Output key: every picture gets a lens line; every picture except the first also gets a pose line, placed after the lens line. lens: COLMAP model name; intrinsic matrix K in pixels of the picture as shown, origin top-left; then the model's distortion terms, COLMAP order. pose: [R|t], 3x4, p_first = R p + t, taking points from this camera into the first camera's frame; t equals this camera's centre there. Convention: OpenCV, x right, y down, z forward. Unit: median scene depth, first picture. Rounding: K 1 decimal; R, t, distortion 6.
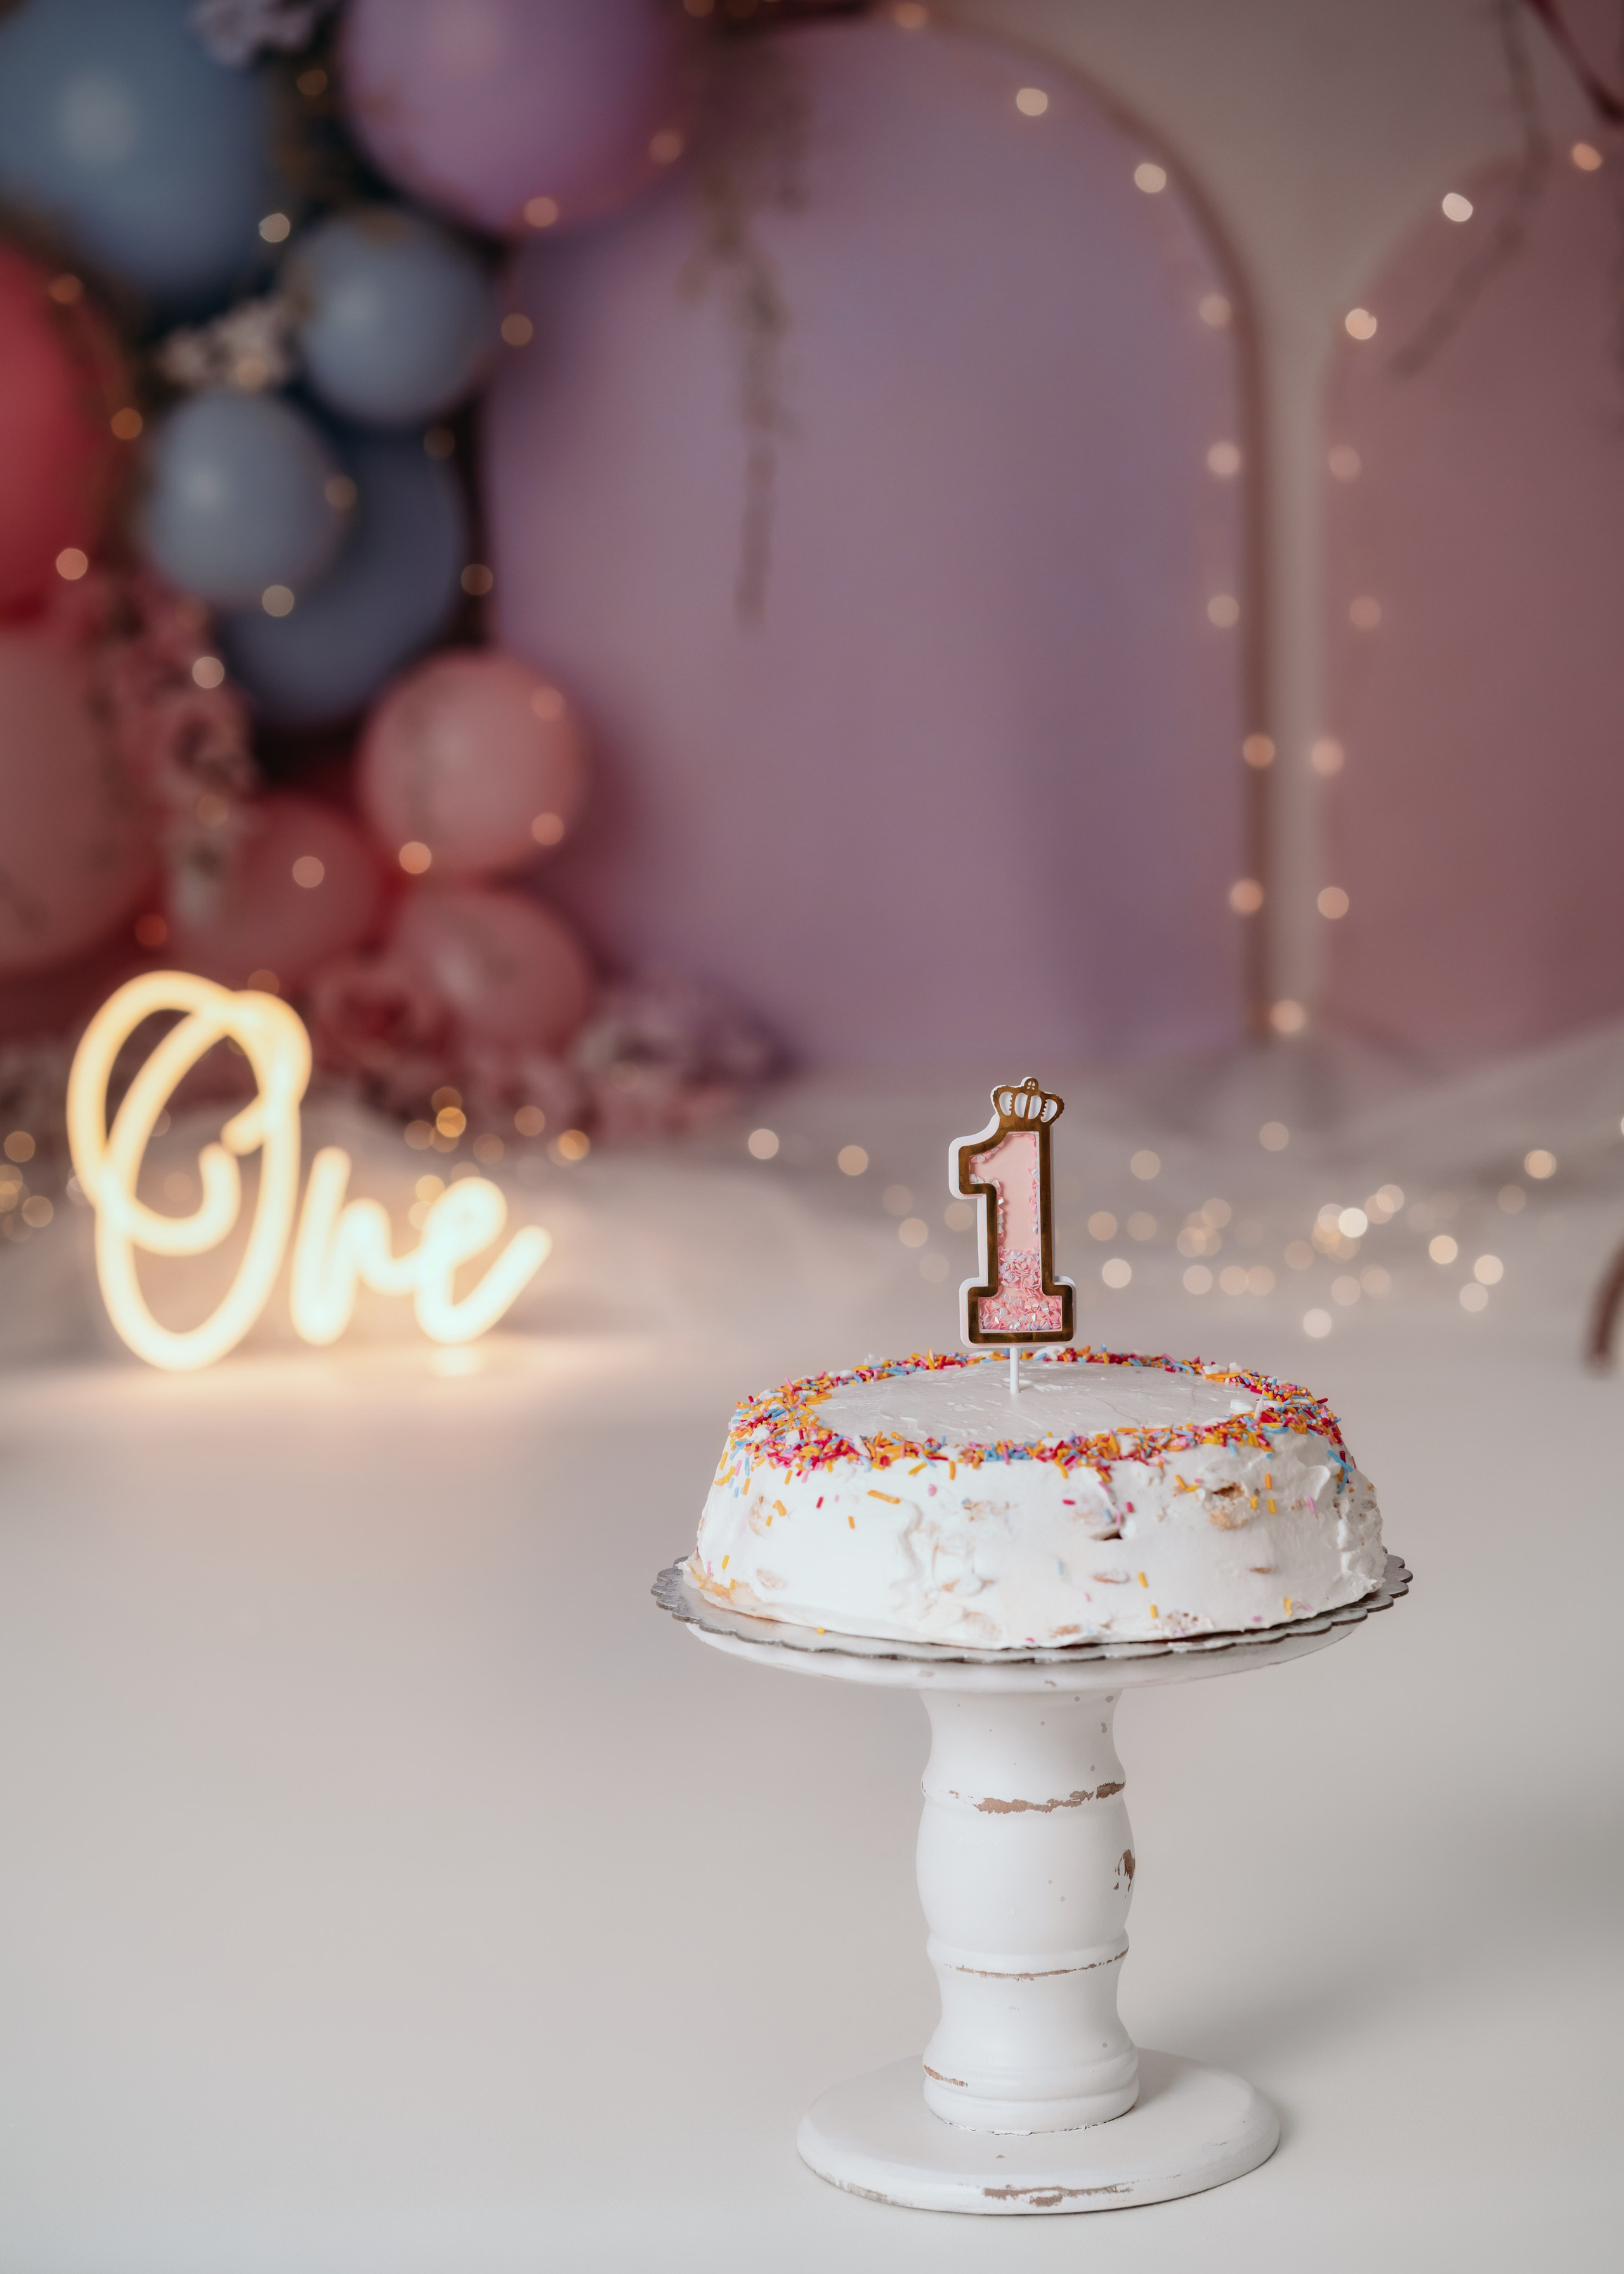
lens RADIAL K [[5928.5, 0, 807.4], [0, 5928.5, 1191.7], [0, 0, 1]] dist [0.251088, -2.895497]
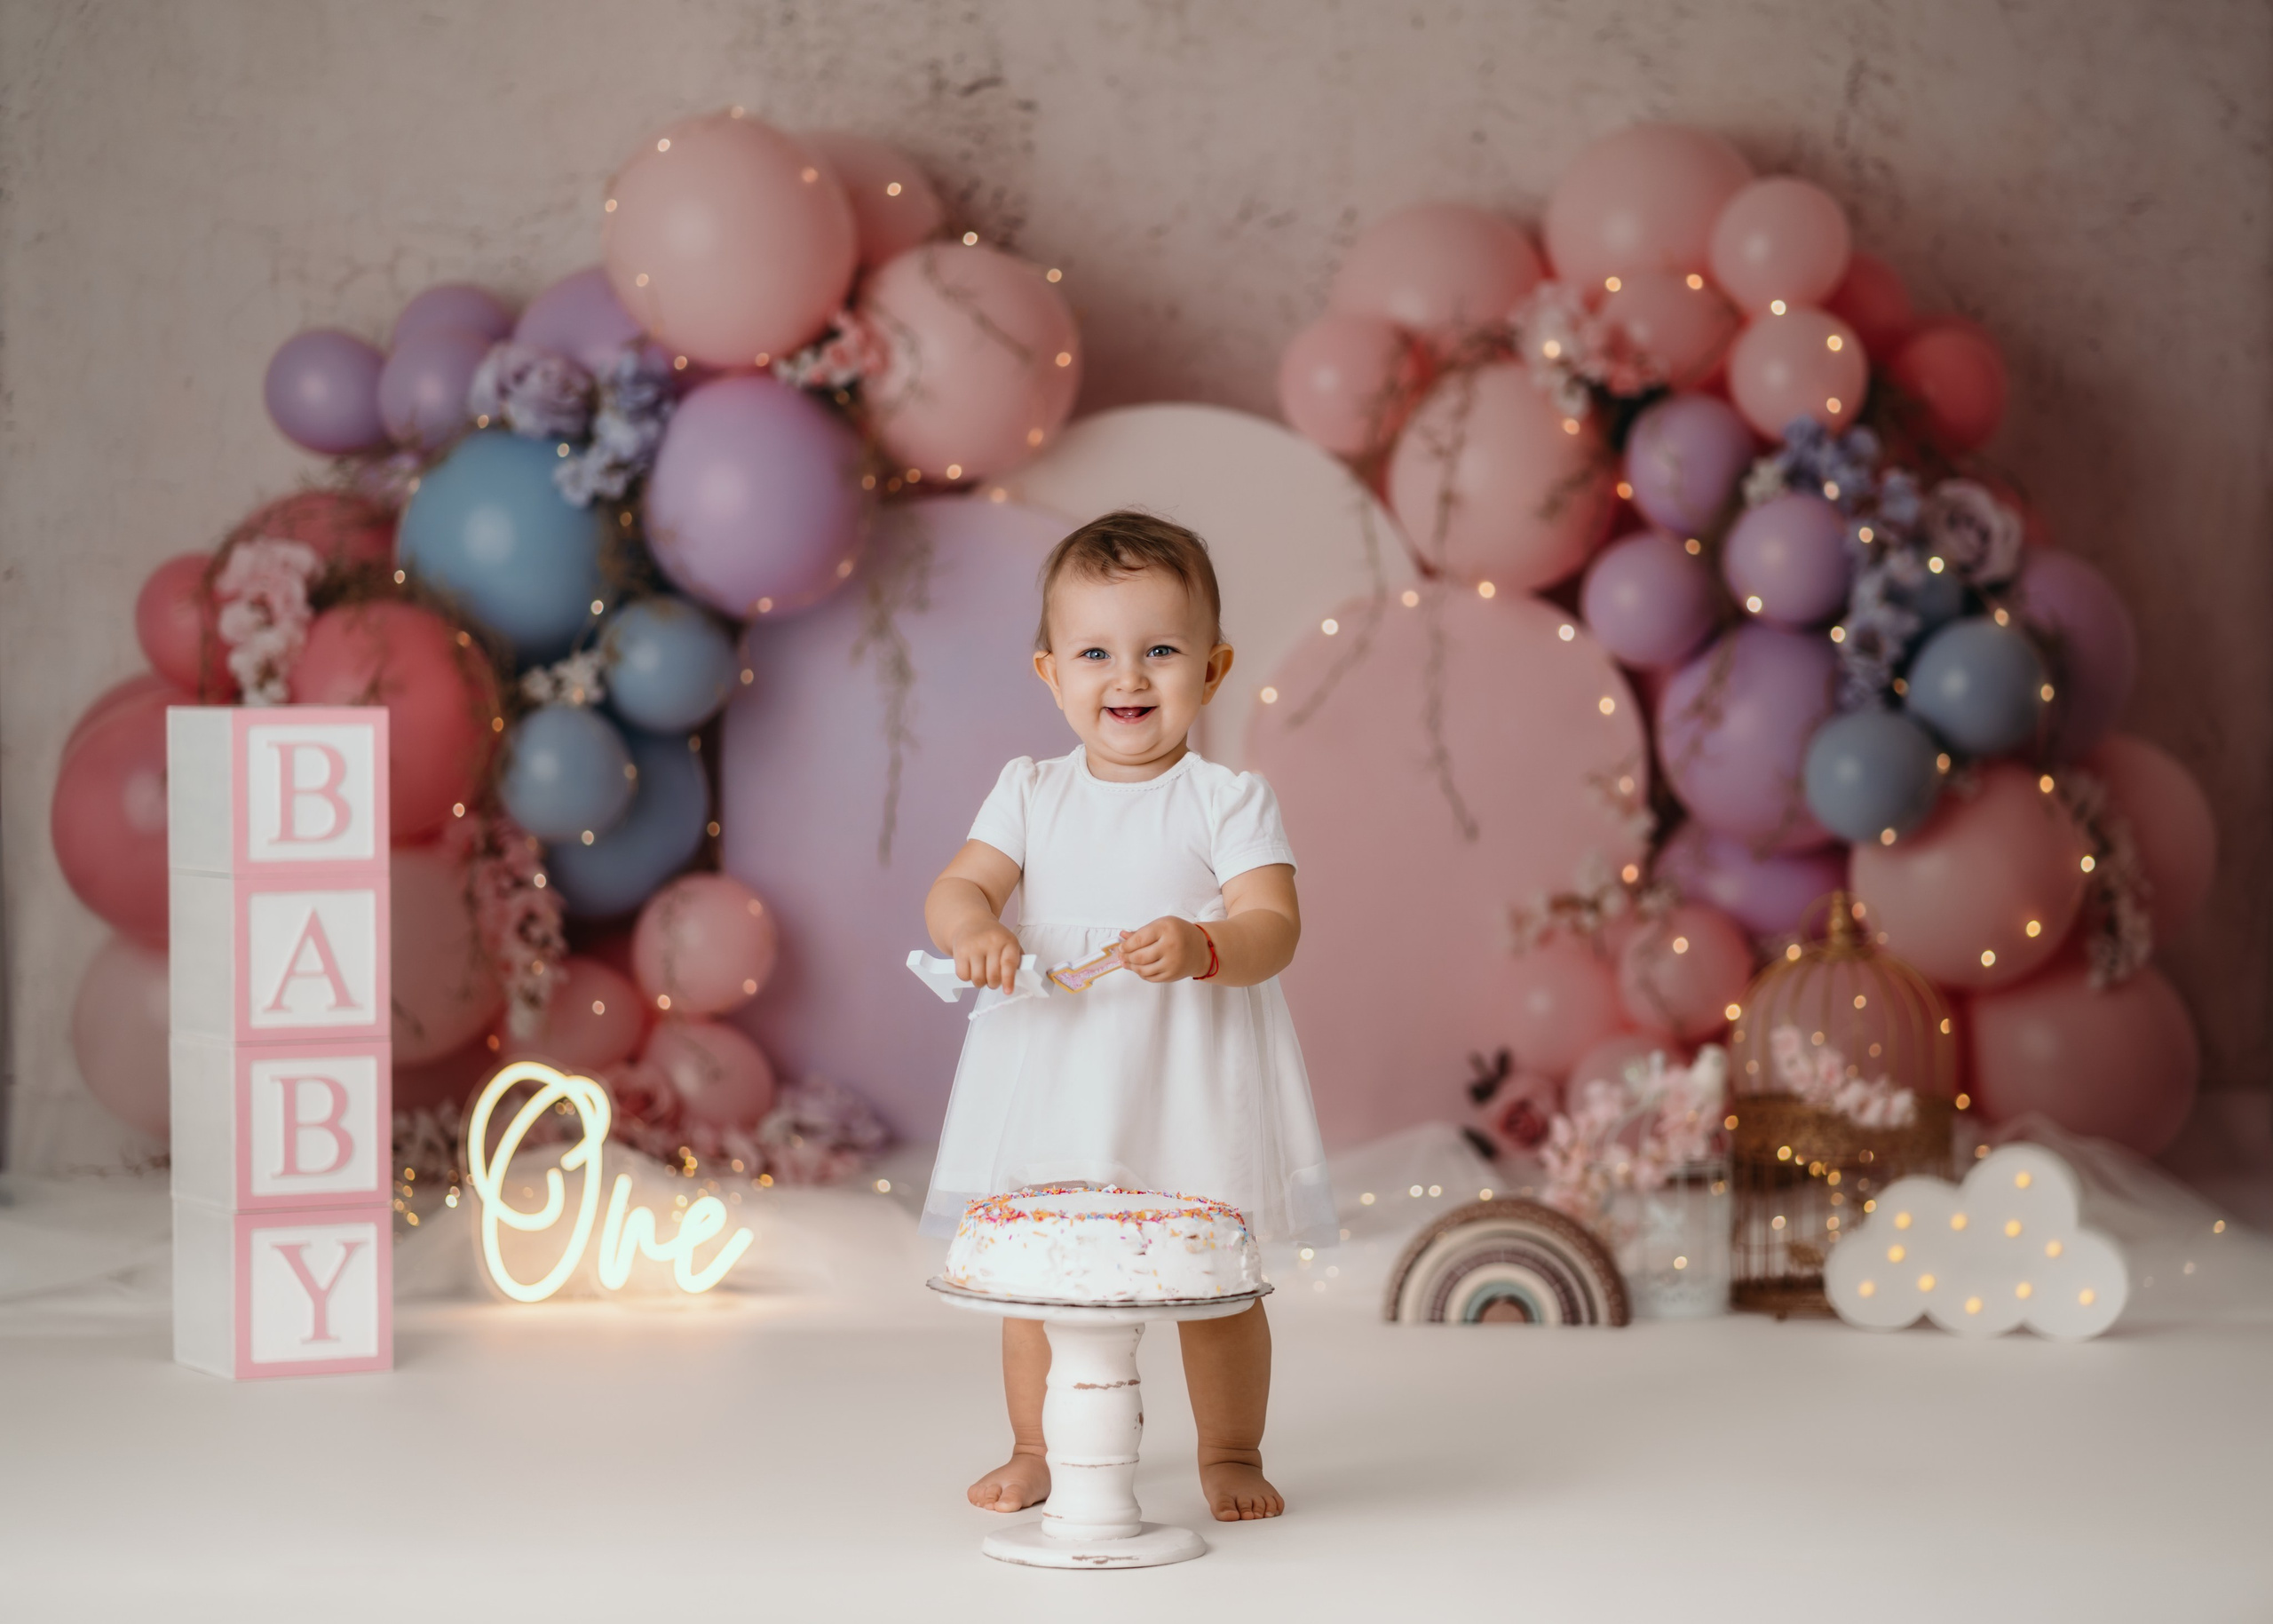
lens RADIAL K [[5926.5, 0, 1164.2], [0, 5926.5, 811.5], [0, 0, 1]] dist [0.251088, -2.895497]
pose [[0.996433, 0.039814, 0.074409, -0.054510], [-0.031213, 0.993062, -0.113372, 0.070011], [-0.078406, 0.110645, 0.990762, -0.594545]]
